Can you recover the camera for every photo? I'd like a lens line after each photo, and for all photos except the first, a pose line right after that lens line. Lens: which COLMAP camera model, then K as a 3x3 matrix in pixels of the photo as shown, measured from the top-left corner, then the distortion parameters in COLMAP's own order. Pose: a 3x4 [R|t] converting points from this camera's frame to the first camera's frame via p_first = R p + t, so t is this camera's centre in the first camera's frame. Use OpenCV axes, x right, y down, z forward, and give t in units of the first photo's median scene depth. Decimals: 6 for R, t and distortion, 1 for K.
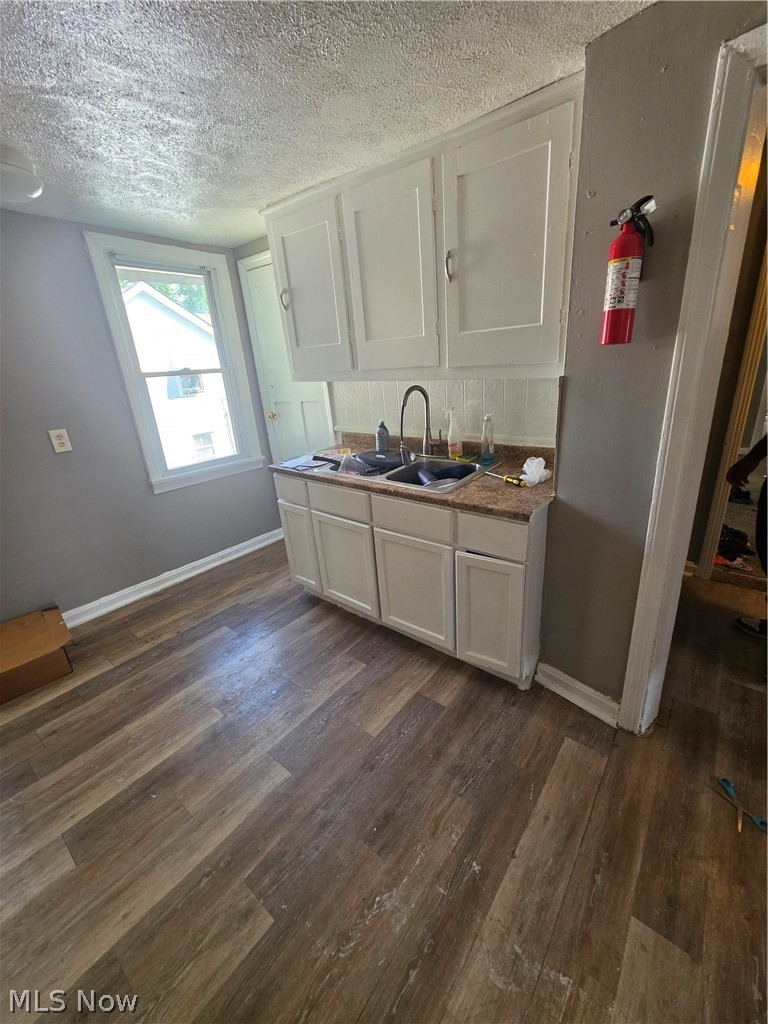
lens RADIAL K [[412.1, 0, 385.4], [0, 412.1, 510.4], [0, 0, 1]] dist [0.002292, 0.000266]
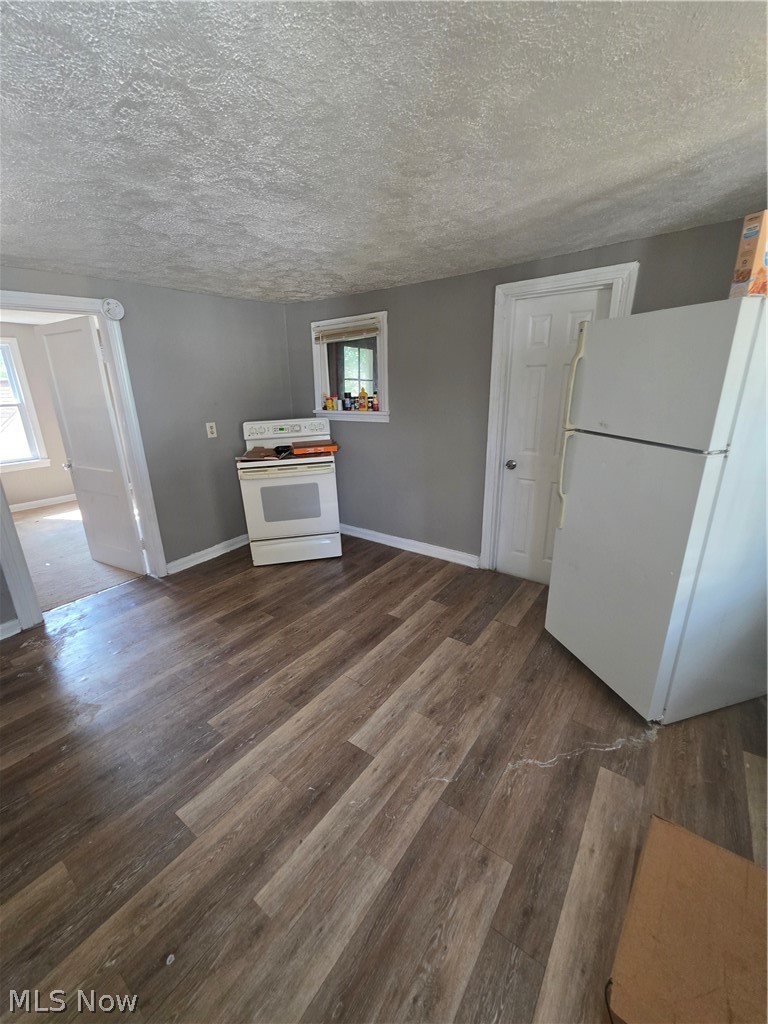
lens RADIAL K [[412.1, 0, 380.4], [0, 412.1, 515.6], [0, 0, 1]] dist [0.002292, 0.000266]
pose [[-0.996327, 0.085594, -0.002452, -0.780816], [0.066872, 0.795644, 0.602062, -0.482363], [0.053484, 0.599687, -0.798445, 1.407406]]
